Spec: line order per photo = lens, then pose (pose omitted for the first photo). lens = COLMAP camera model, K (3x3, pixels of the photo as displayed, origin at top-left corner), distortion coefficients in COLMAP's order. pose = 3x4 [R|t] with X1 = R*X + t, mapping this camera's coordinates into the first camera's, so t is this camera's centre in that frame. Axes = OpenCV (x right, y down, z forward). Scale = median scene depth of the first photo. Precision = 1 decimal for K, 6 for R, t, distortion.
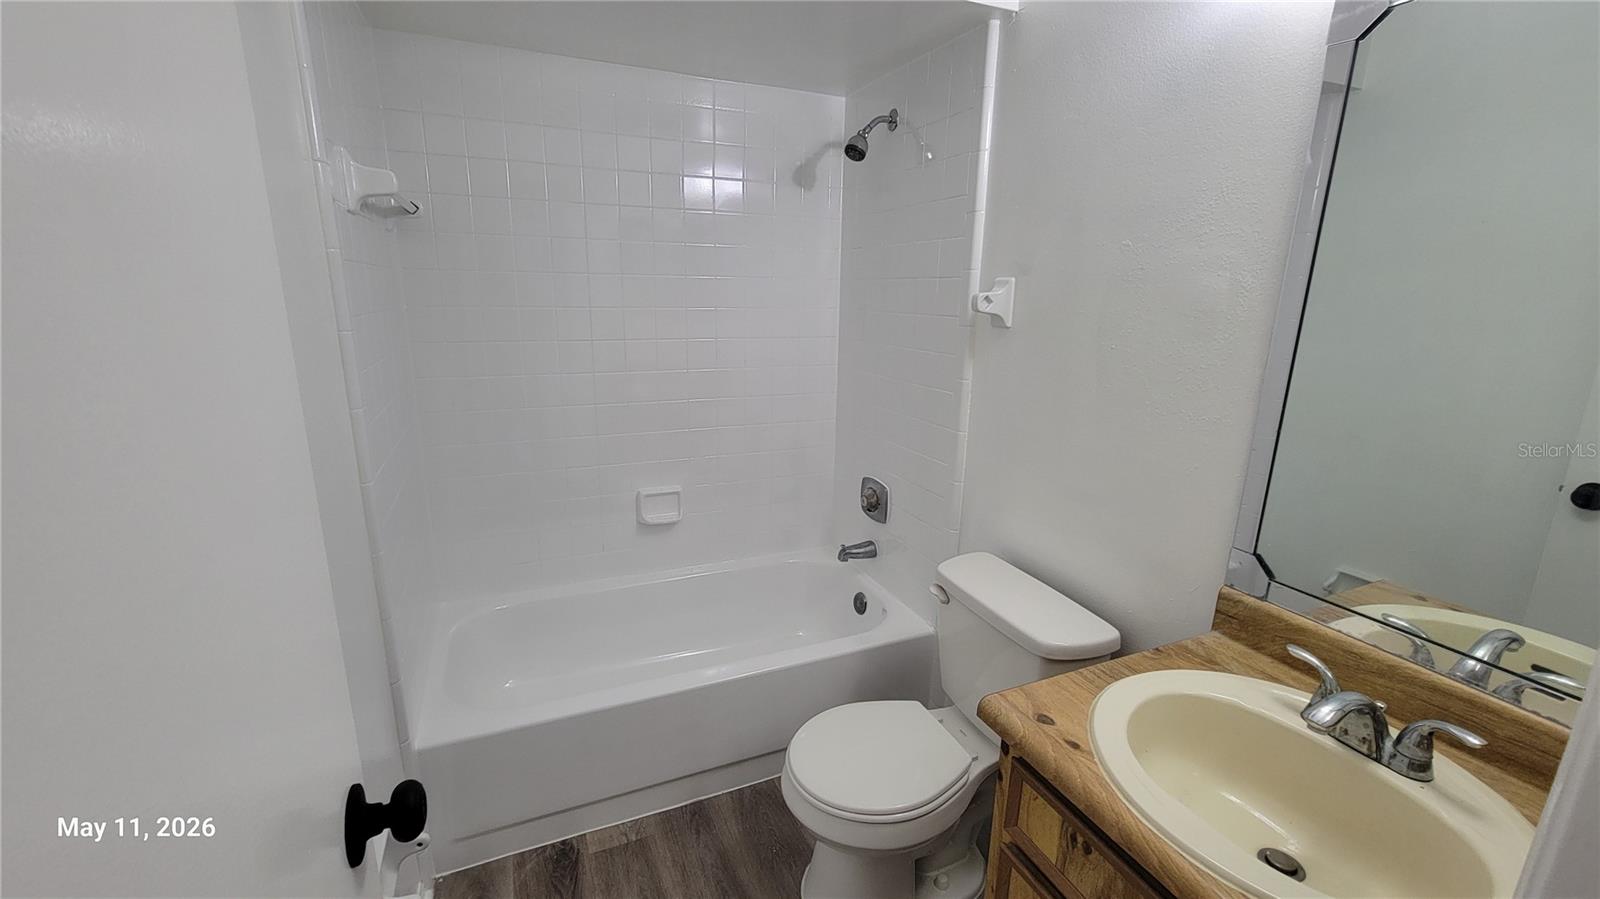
lens RADIAL K [[650.9, 0, 788.1], [0, 650.9, 451.0], [0, 0, 1]] dist [0.001665, -0.002897]
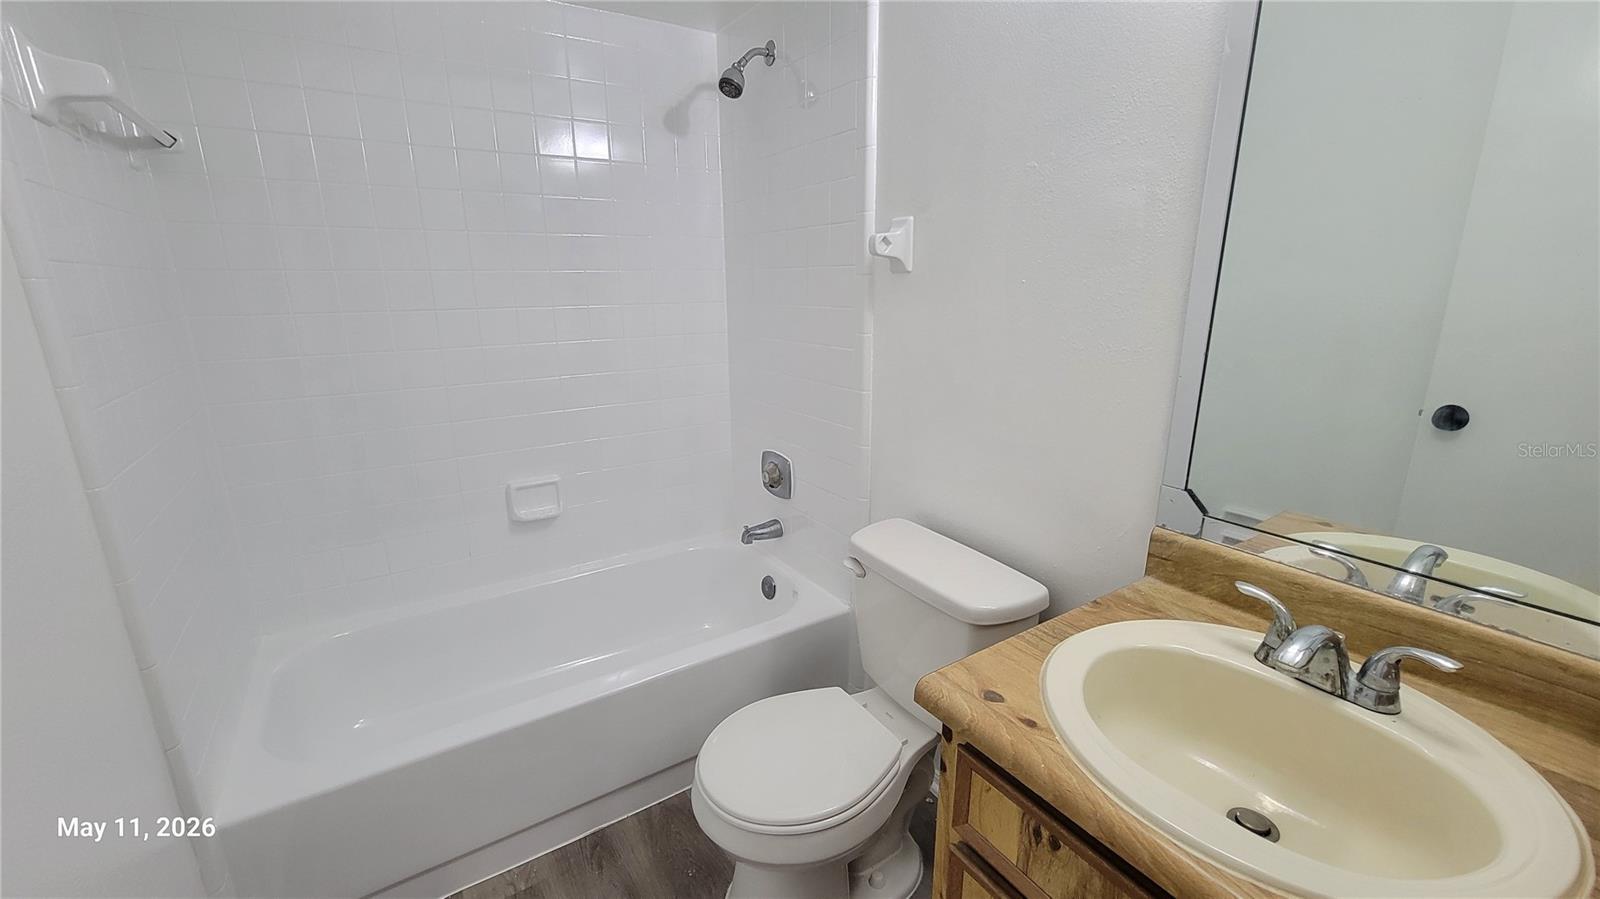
lens RADIAL K [[650.9, 0, 789.5], [0, 650.9, 453.3], [0, 0, 1]] dist [0.001665, -0.002897]
pose [[0.985587, -0.066960, 0.155354, 0.012526], [0.063965, 0.997659, 0.024207, 0.033177], [-0.156611, -0.013921, 0.987562, 0.118229]]
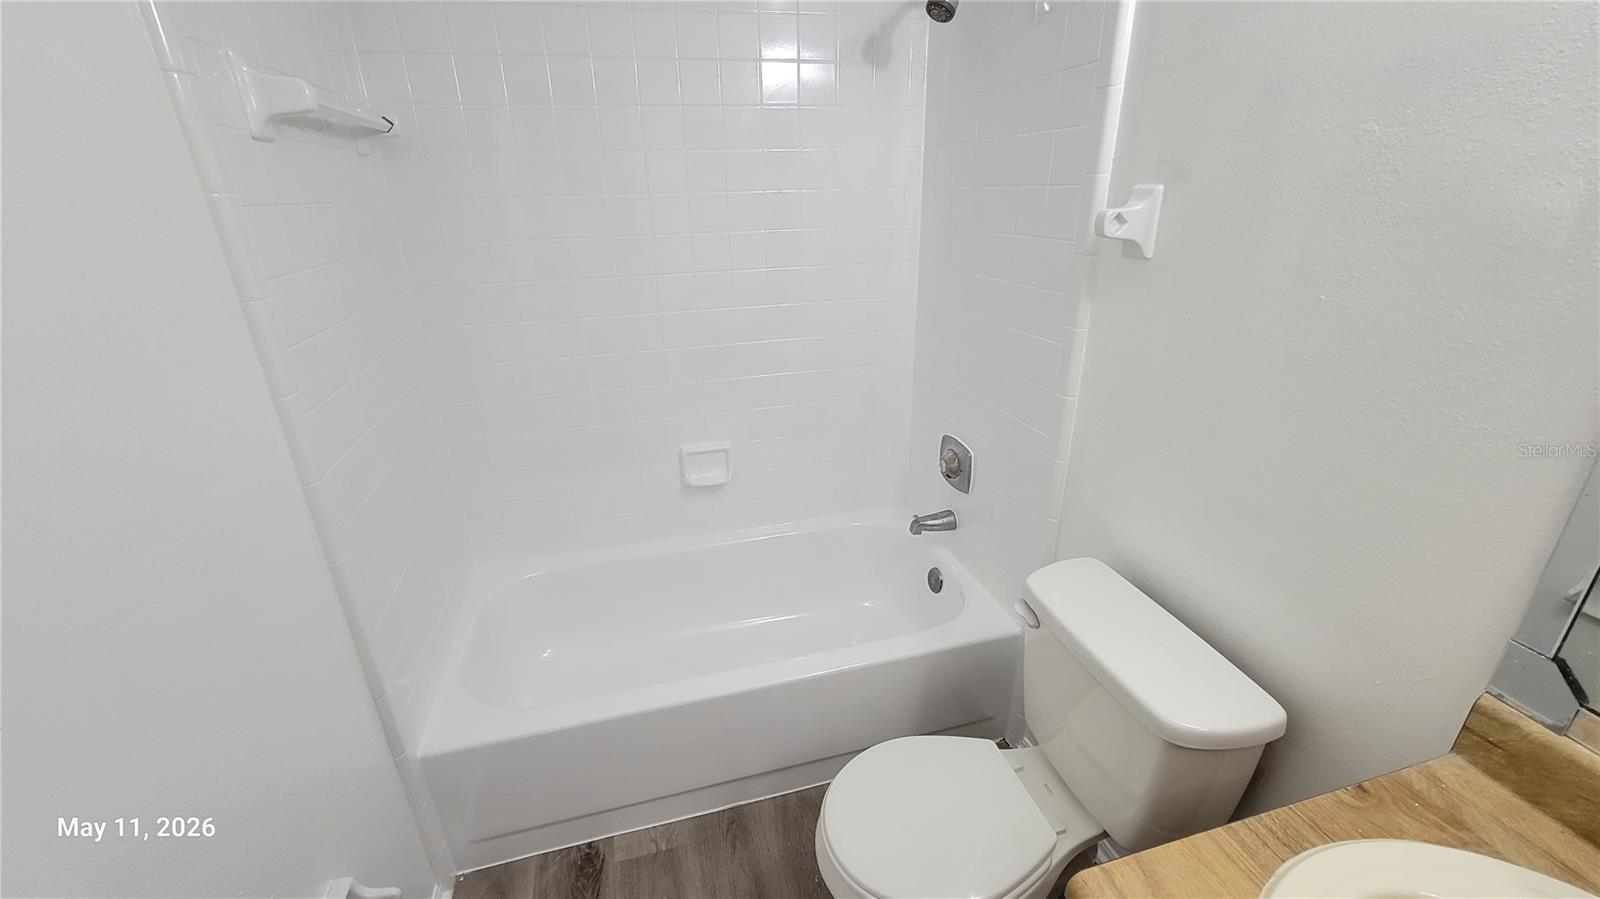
lens RADIAL K [[650.9, 0, 787.9], [0, 650.9, 451.2], [0, 0, 1]] dist [0.001665, -0.002897]
pose [[0.989065, 0.018706, -0.146290, 0.059580], [0.002556, 0.989600, 0.143822, -0.086305], [0.147459, -0.142624, 0.978731, 0.222300]]
